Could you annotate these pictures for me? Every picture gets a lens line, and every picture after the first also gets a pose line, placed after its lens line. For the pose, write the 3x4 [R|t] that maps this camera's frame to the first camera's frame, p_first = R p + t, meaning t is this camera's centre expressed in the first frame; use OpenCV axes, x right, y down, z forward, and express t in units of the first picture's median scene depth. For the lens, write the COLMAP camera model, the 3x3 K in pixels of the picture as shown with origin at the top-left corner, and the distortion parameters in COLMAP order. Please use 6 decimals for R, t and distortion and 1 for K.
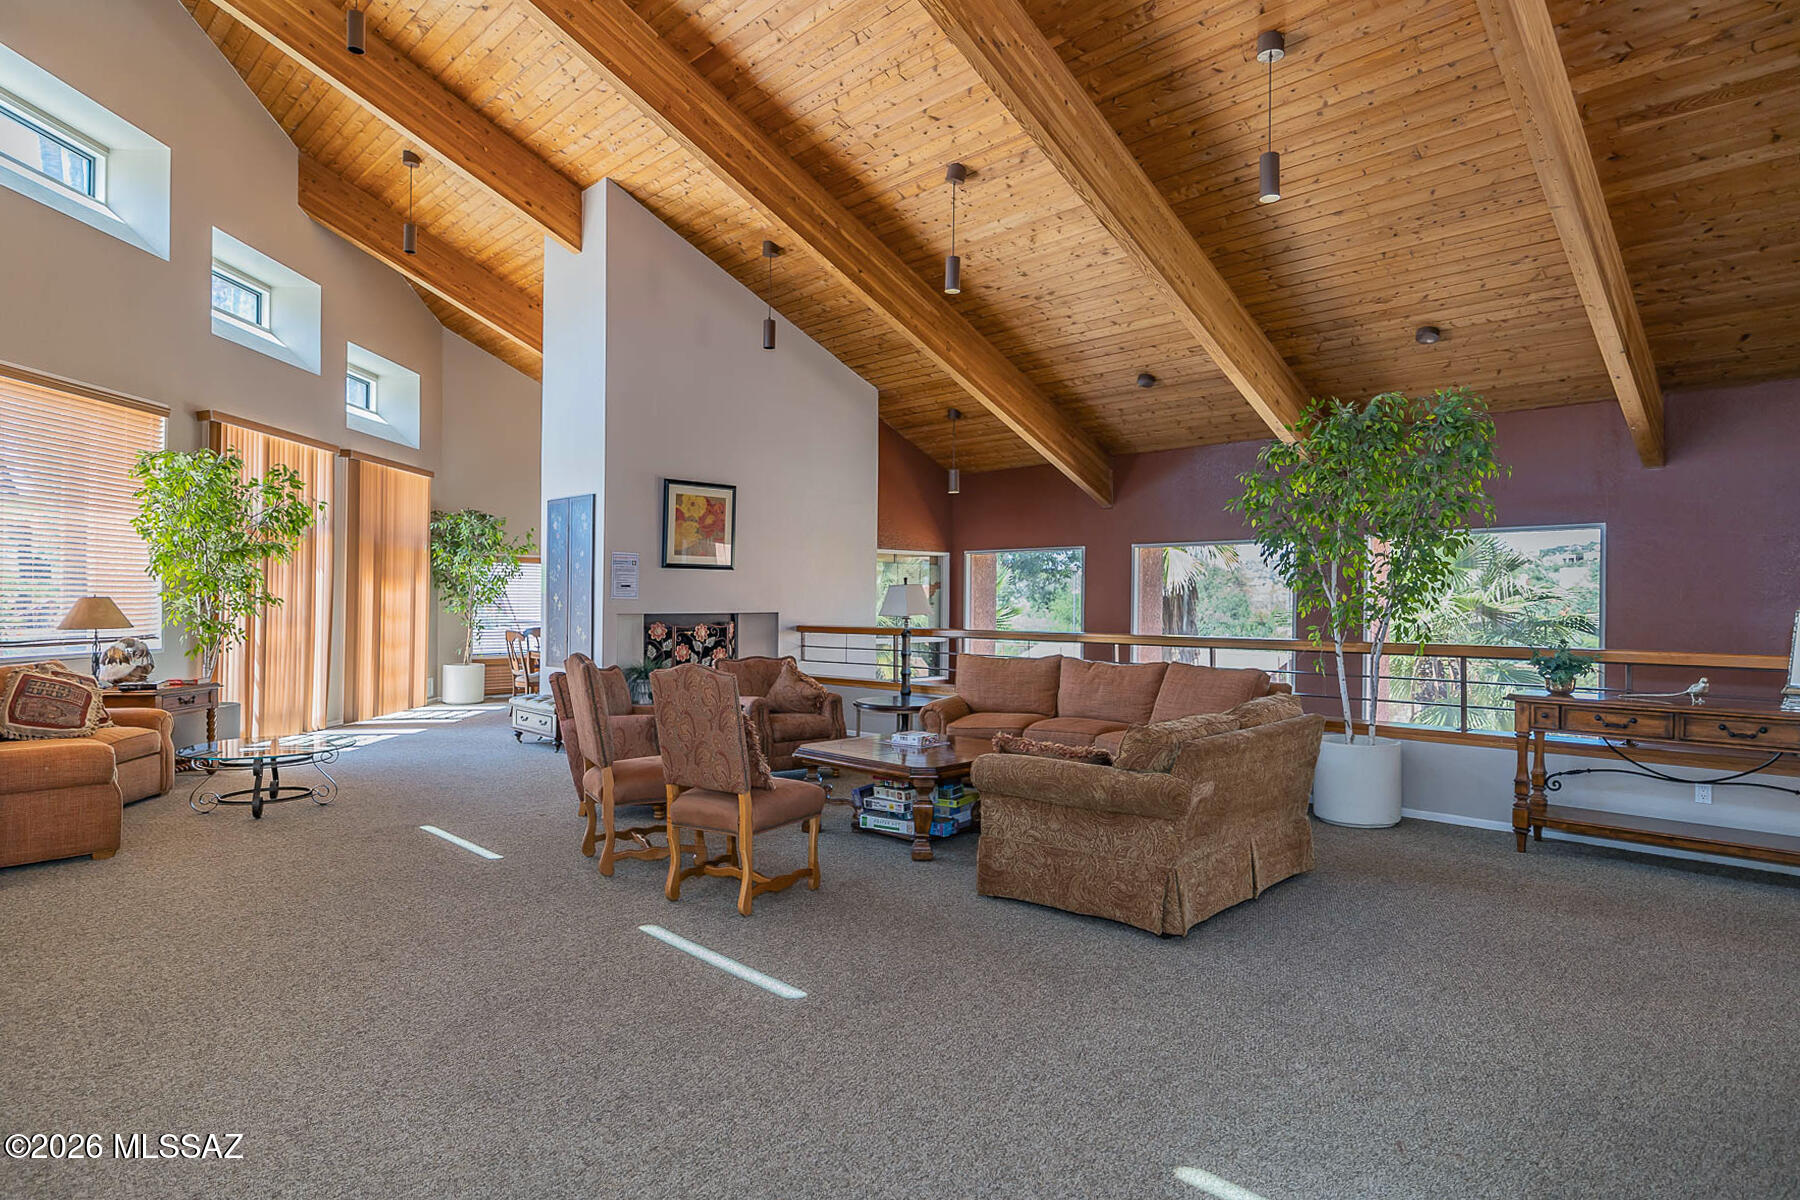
lens RADIAL K [[944.1, 0, 900.0], [0, 944.1, 600.0], [0, 0, 1]] dist [-0.000105, 0.000697]
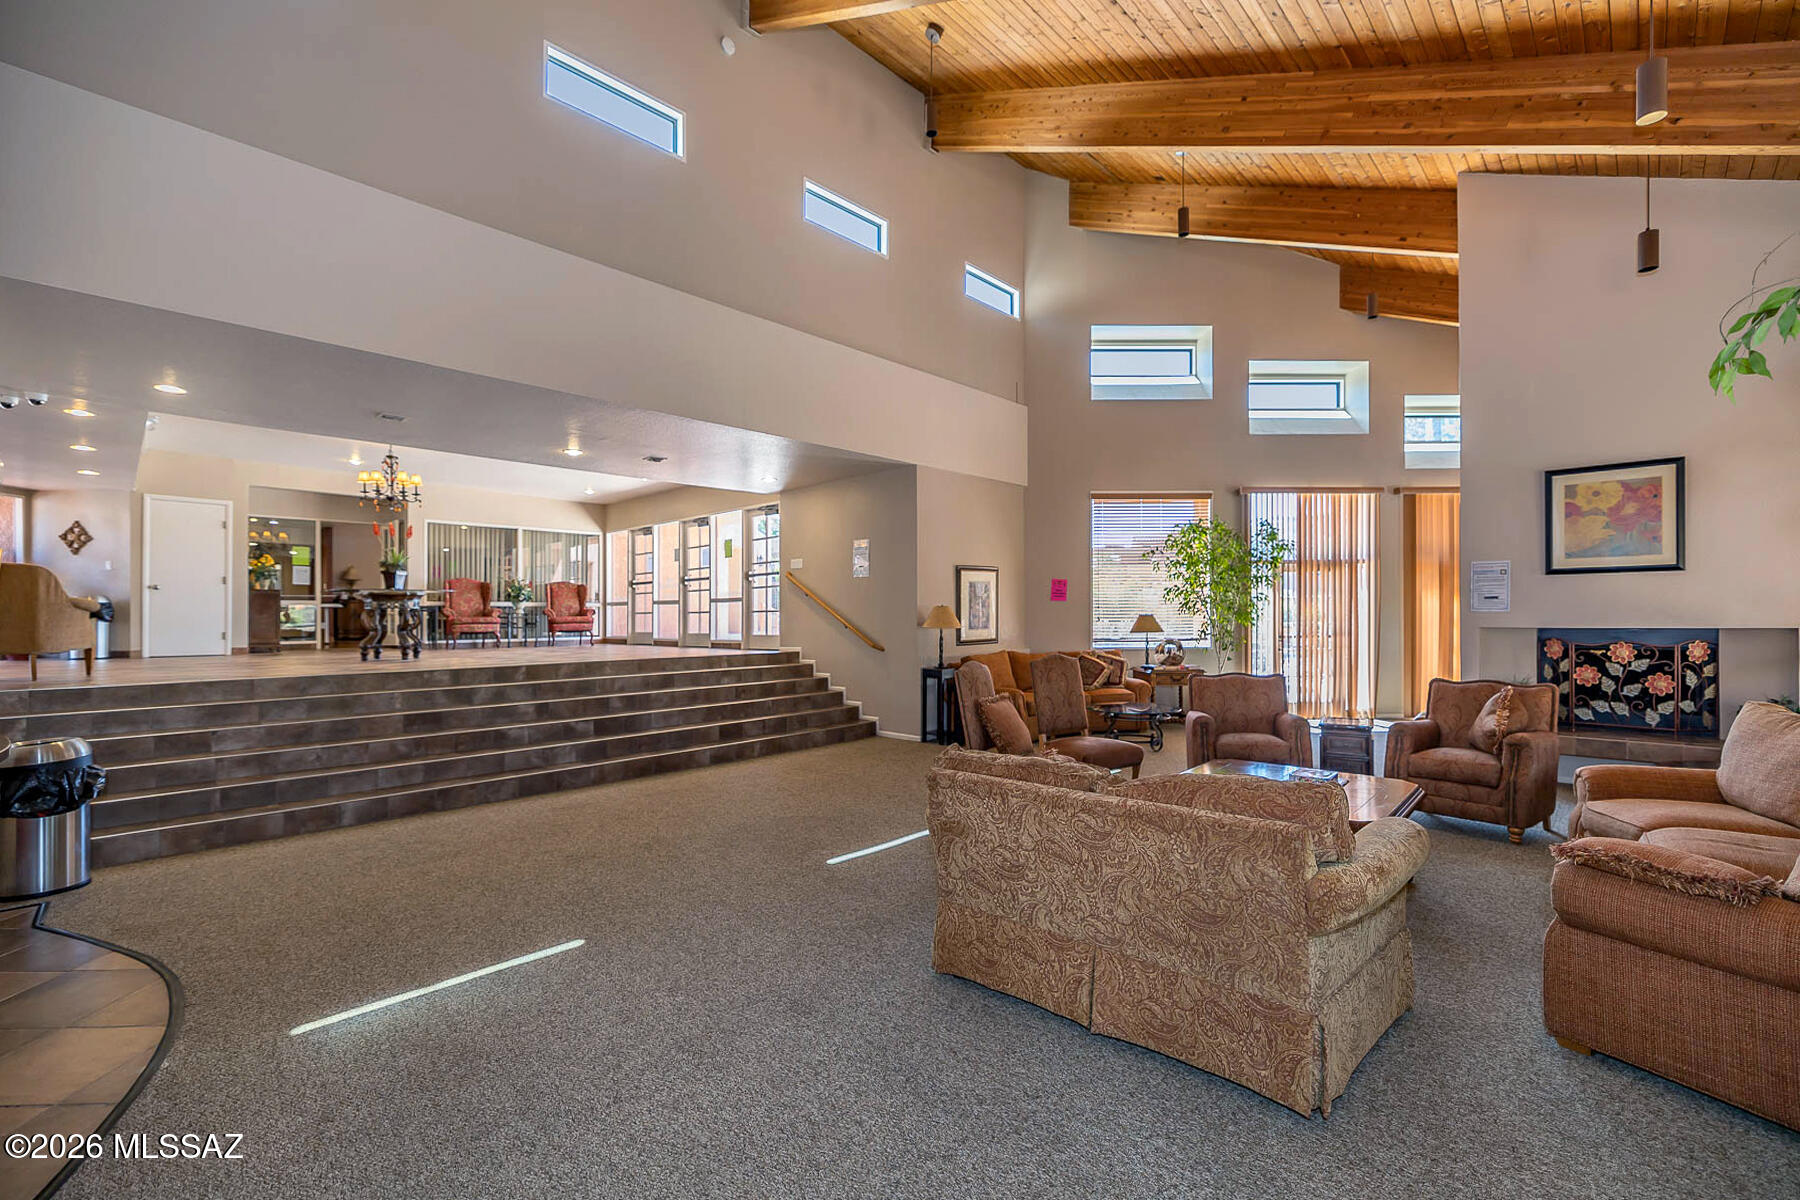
lens RADIAL K [[801.1, 0, 896.6], [0, 801.1, 612.0], [0, 0, 1]] dist [-0.019392, -0.000263]
pose [[0.013244, -0.010024, -0.999862, 0.440102], [0.008205, 0.999917, -0.009916, 0.001908], [0.999879, -0.008072, 0.013325, 0.379488]]
